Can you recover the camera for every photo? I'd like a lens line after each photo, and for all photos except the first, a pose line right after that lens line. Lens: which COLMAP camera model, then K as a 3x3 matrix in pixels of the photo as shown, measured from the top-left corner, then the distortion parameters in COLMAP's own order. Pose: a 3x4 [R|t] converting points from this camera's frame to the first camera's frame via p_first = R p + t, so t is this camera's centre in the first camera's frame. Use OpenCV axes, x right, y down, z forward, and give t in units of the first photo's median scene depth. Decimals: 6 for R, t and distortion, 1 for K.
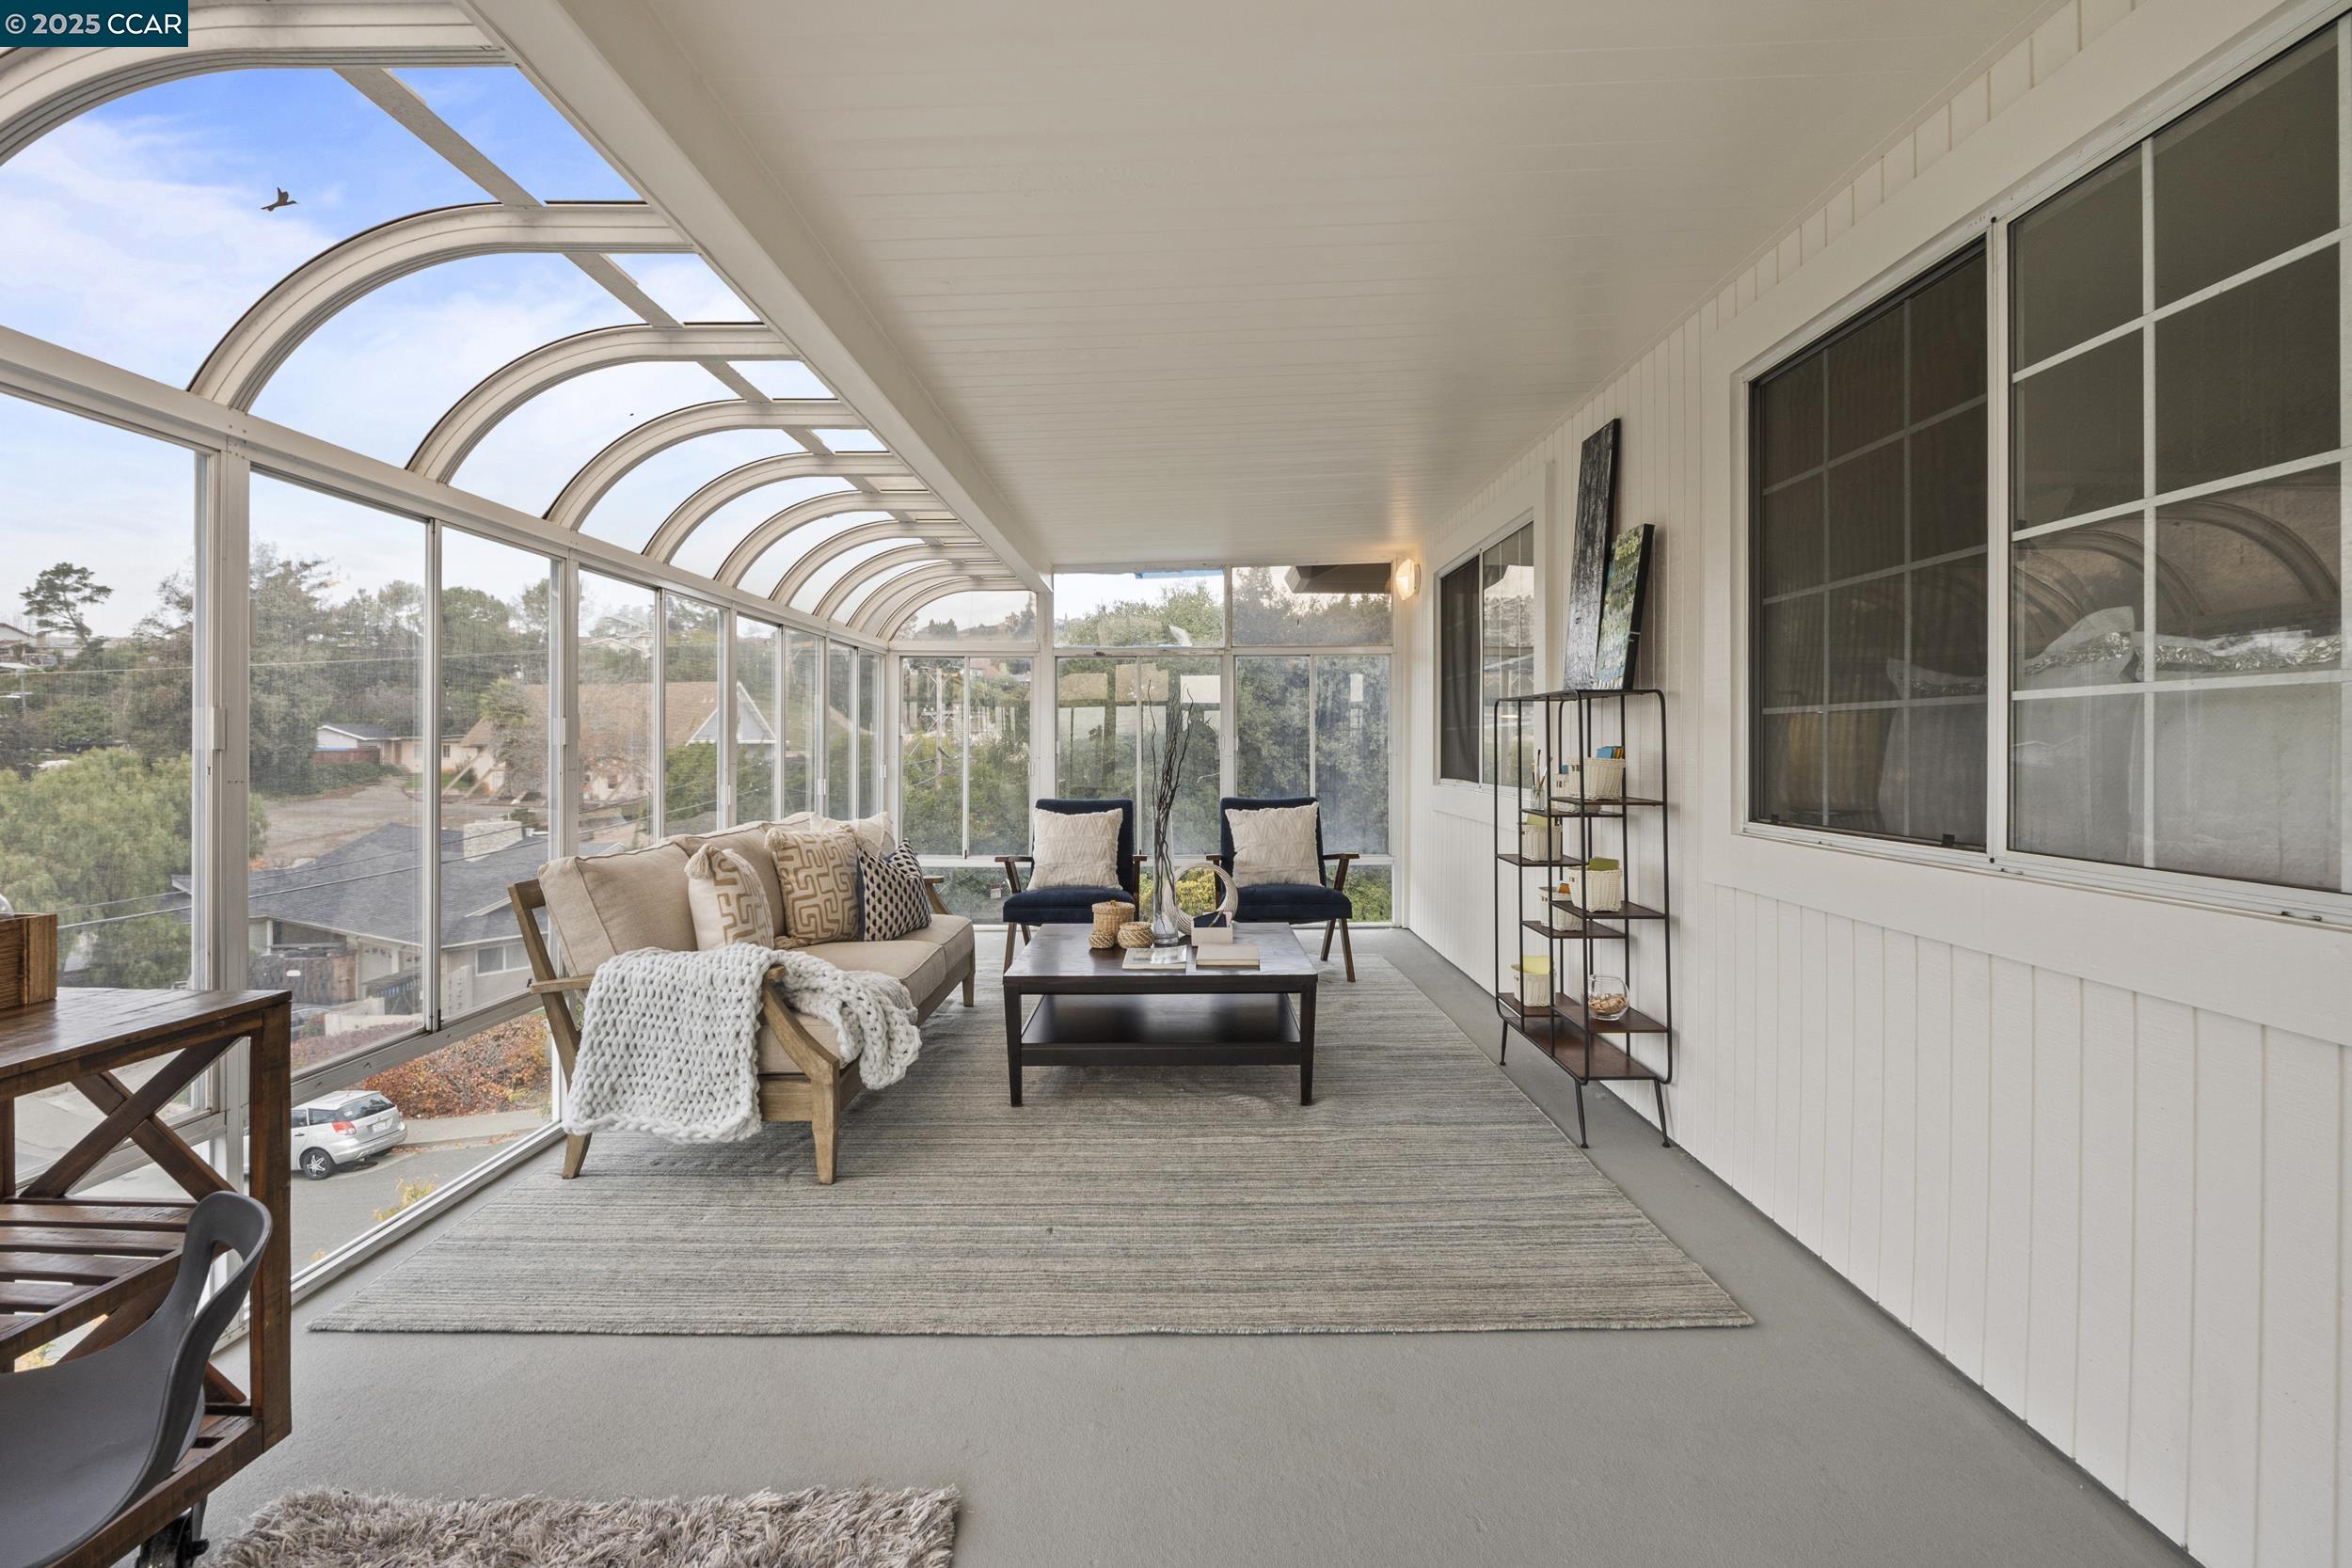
lens RADIAL K [[1110.5, 0, 1180.4], [0, 1110.5, 743.0], [0, 0, 1]] dist [-0.012458, 0.002551]
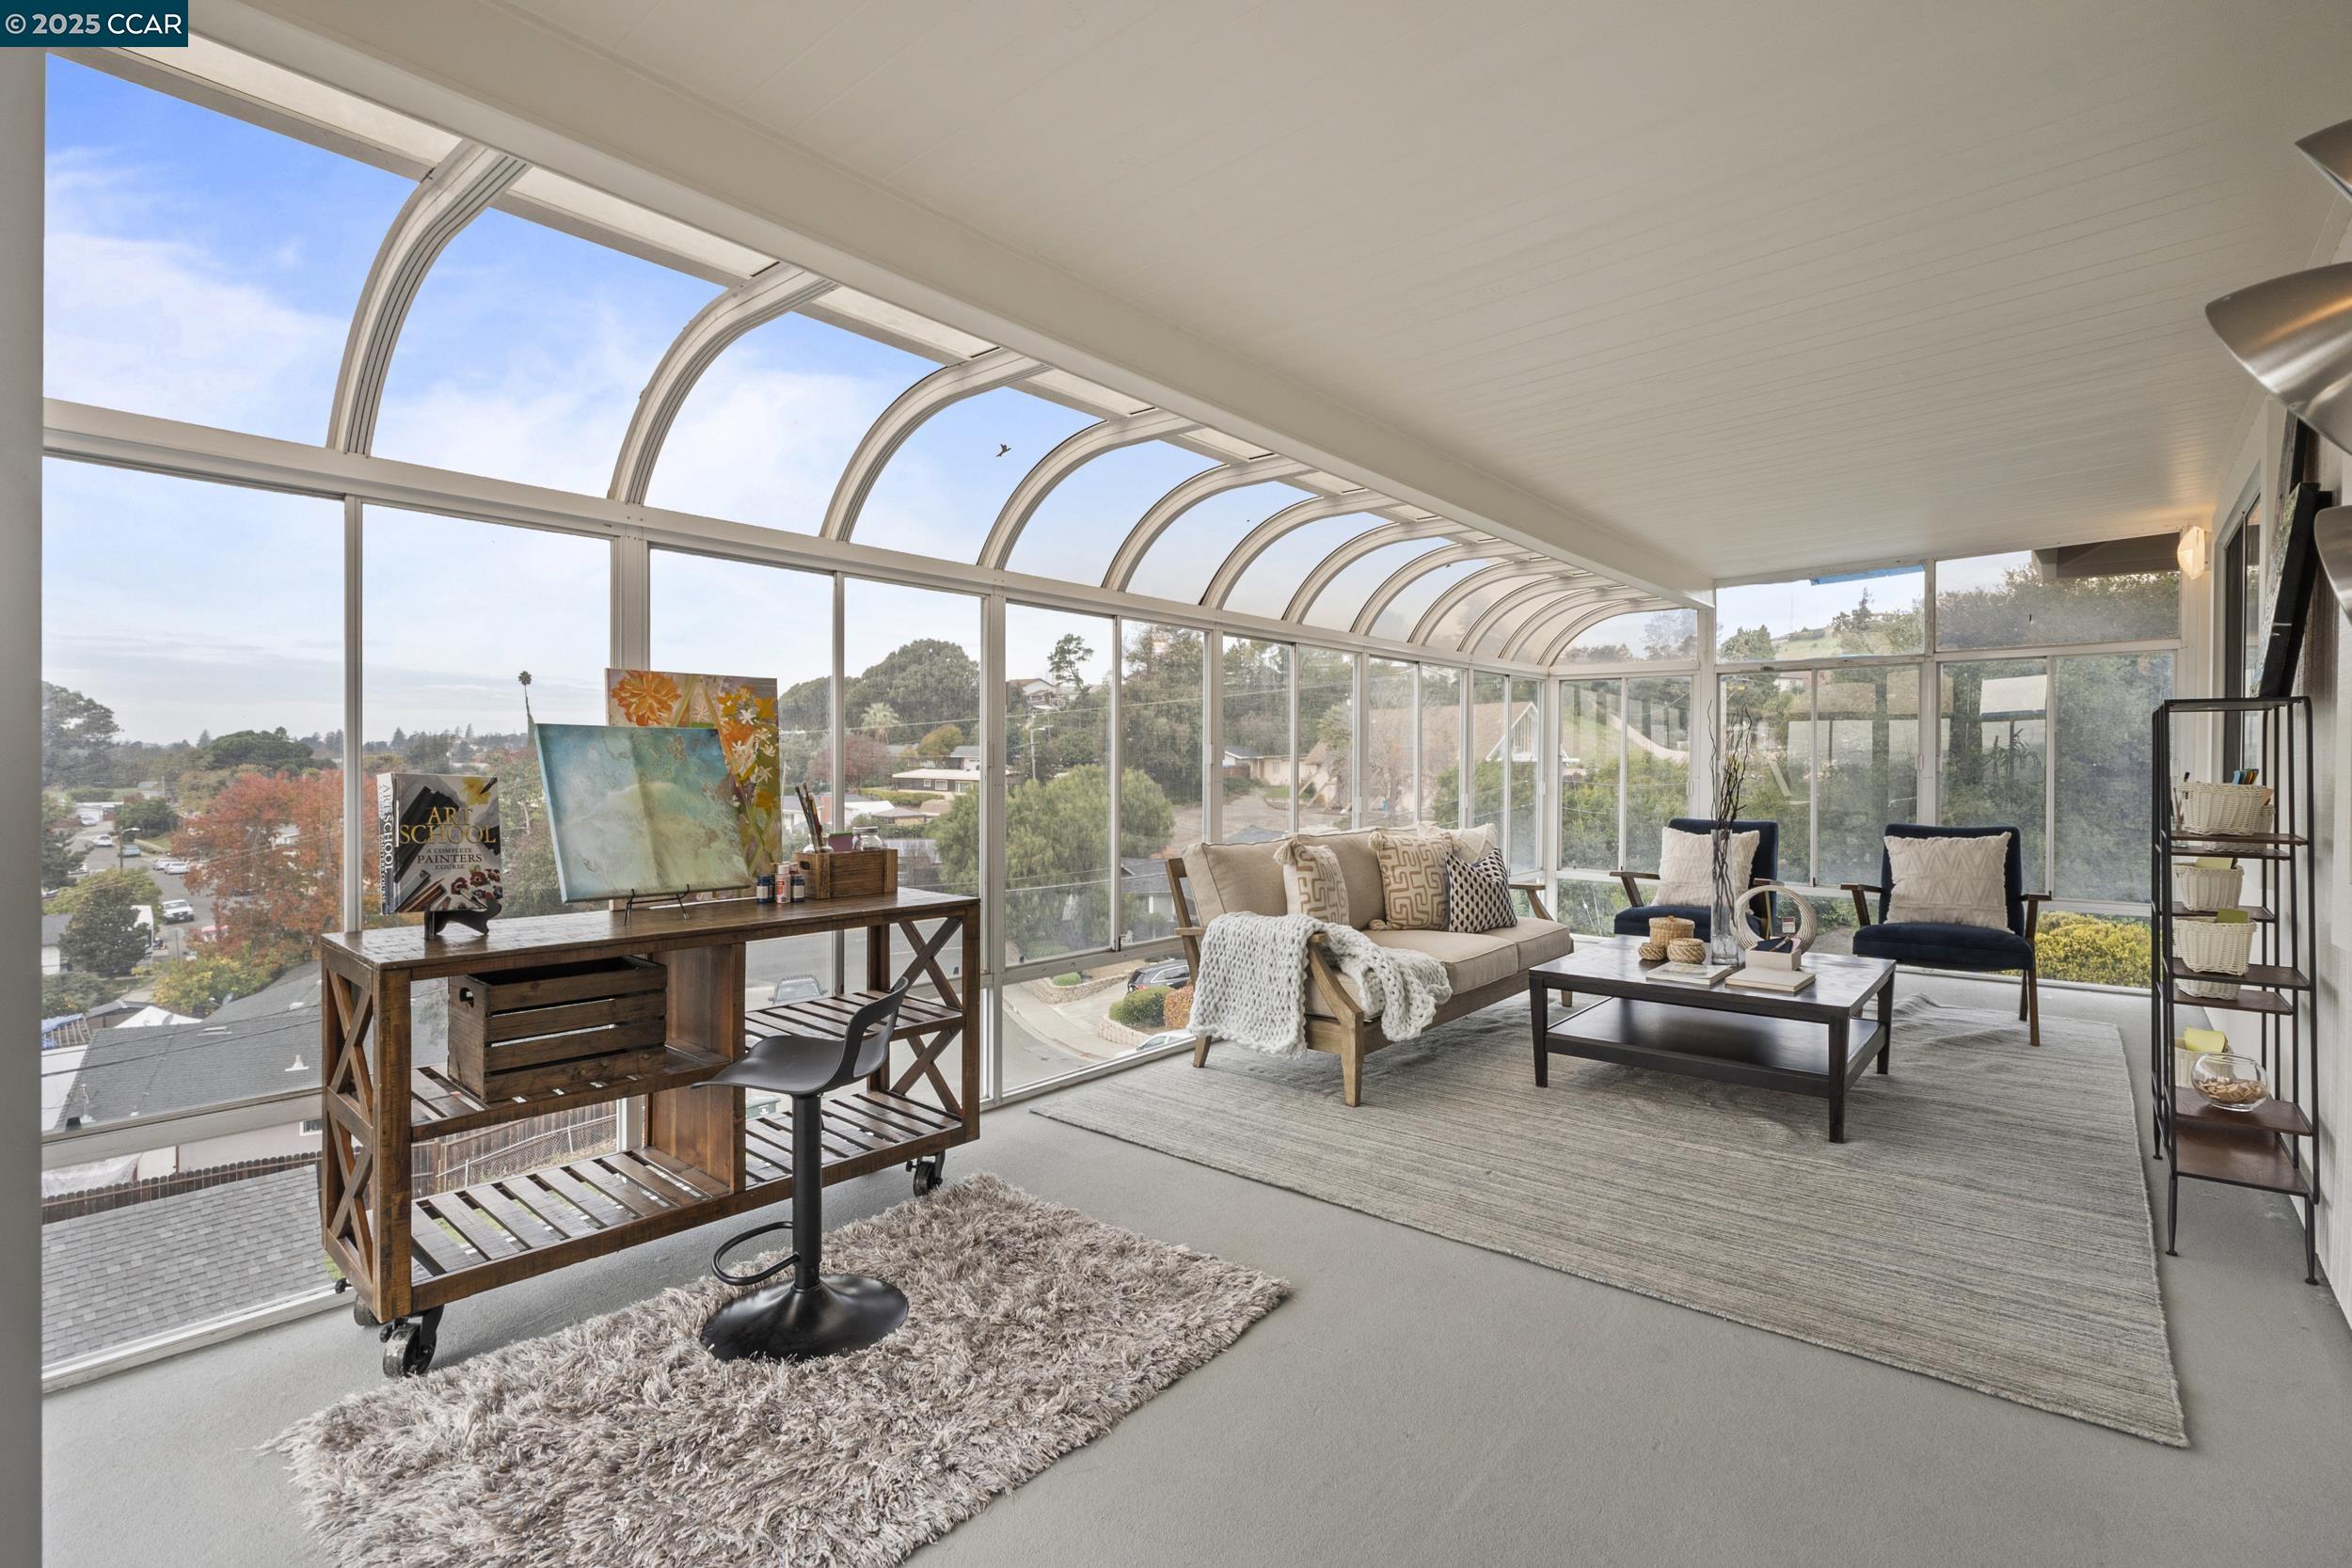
lens RADIAL K [[1110.5, 0, 1181.6], [0, 1110.5, 770.6], [0, 0, 1]] dist [-0.012458, 0.002551]
pose [[0.765942, 0.006588, -0.642876, 0.310859], [-0.001077, 0.999959, 0.008964, -0.002120], [0.642909, -0.006173, 0.765918, -0.096793]]
